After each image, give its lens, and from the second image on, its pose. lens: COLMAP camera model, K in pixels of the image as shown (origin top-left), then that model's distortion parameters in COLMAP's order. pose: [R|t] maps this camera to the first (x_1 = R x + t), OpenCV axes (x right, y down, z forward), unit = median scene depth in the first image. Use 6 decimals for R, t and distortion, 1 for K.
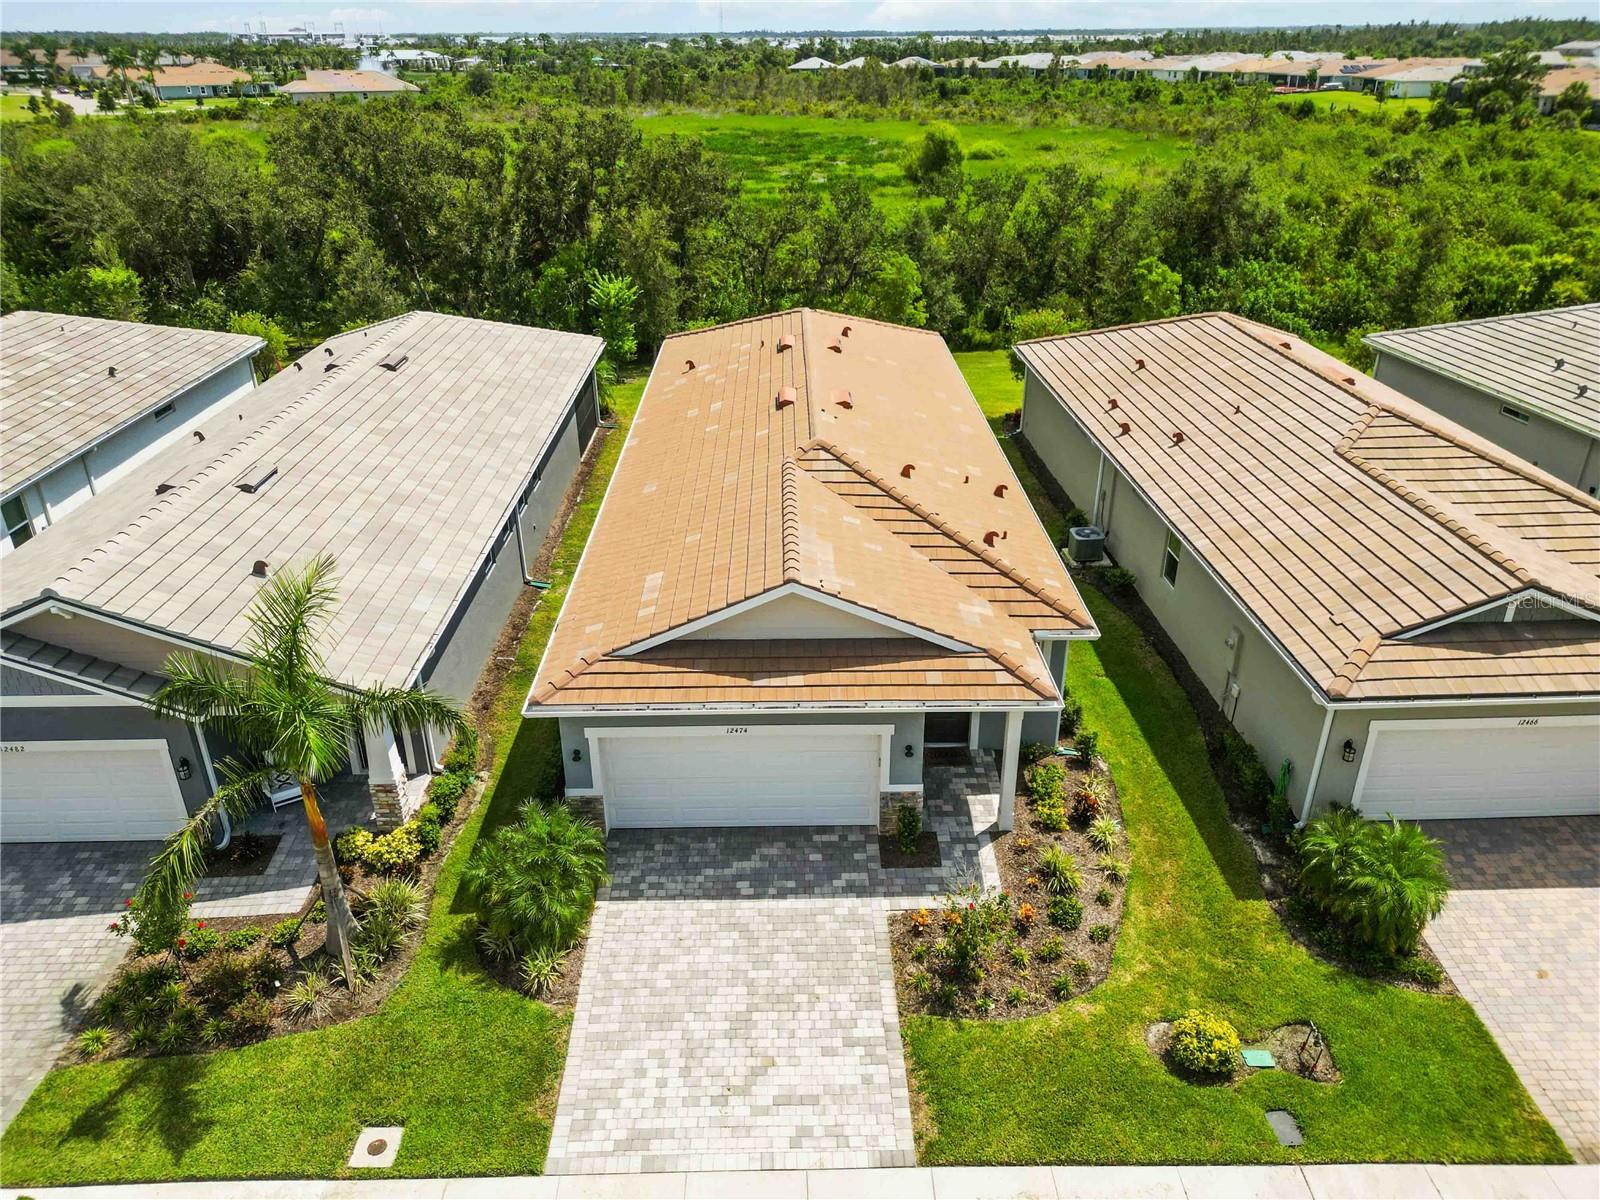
lens RADIAL K [[1119.4, 0, 800.0], [0, 1119.4, 600.0], [0, 0, 1]] dist [0.054694, -0.029043]
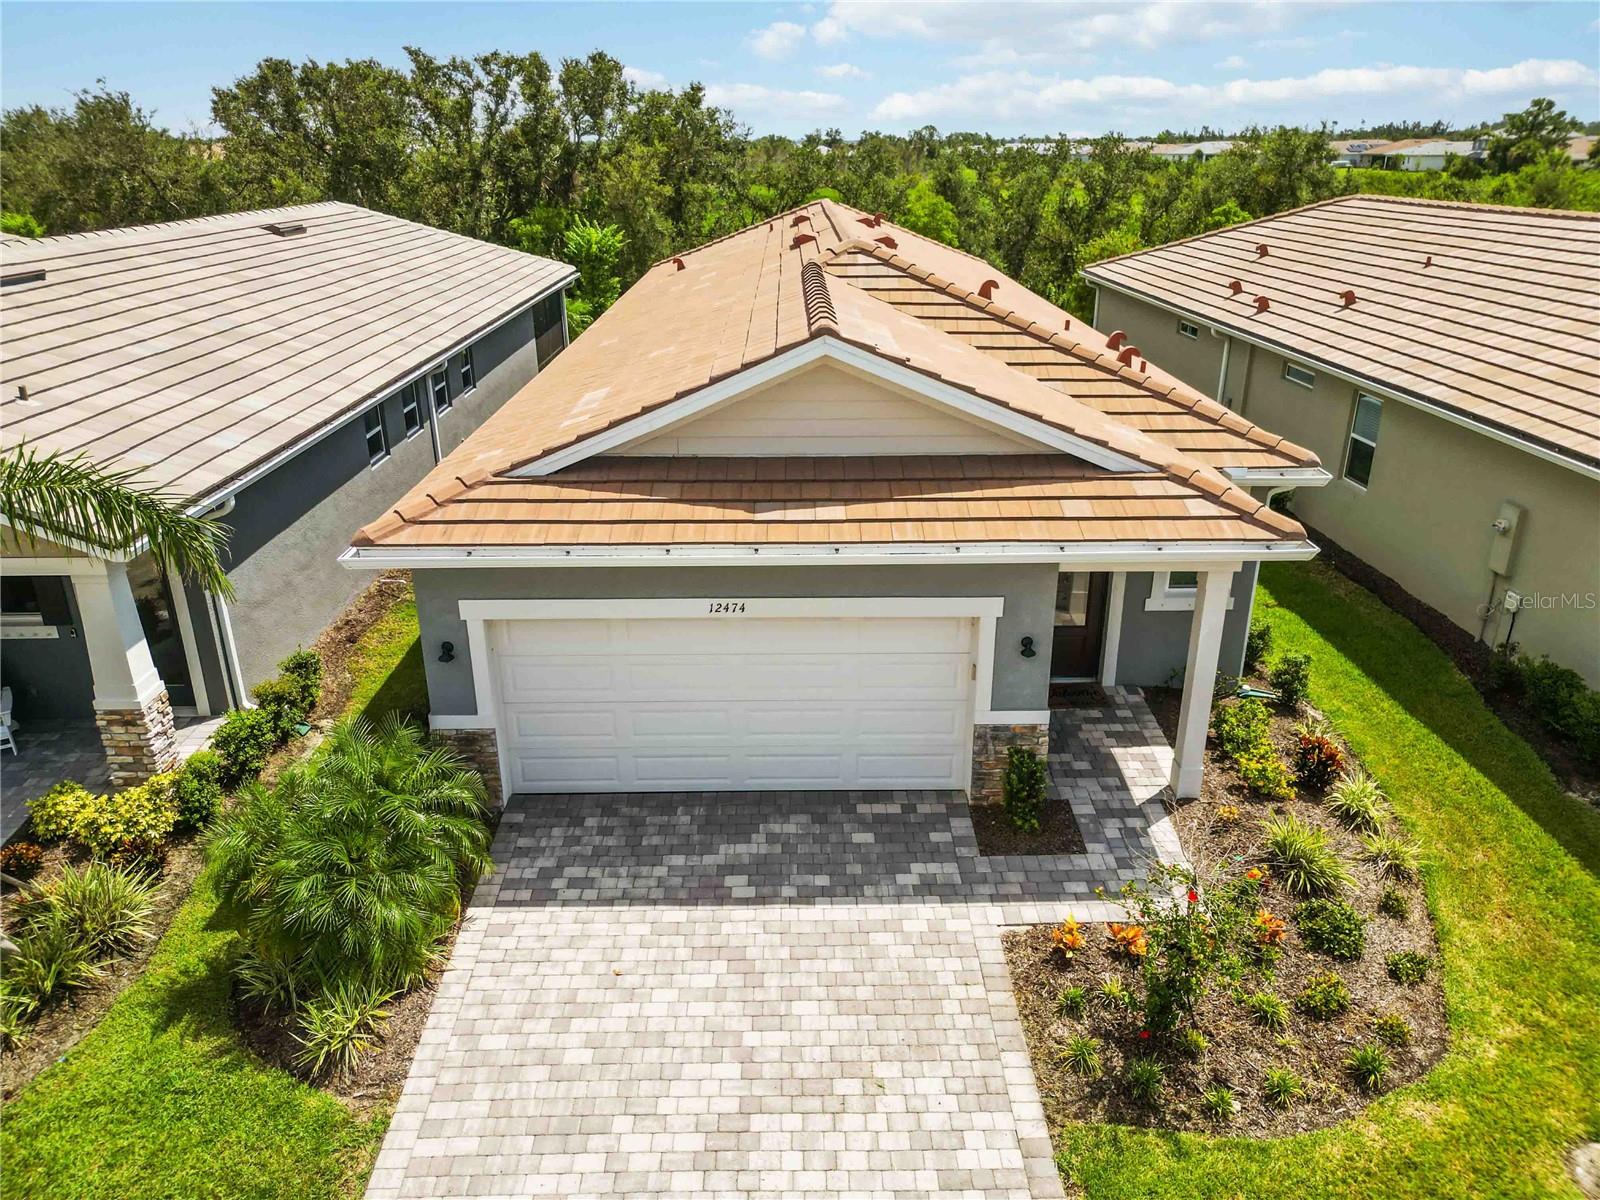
lens RADIAL K [[1126.4, 0, 800.0], [0, 1126.4, 600.0], [0, 0, 1]] dist [0.030767, -0.005445]
pose [[0.999985, 0.001888, -0.005073, -0.016432], [-0.002286, 0.996820, -0.079653, 0.159248], [0.004907, 0.079664, 0.996810, 0.430252]]
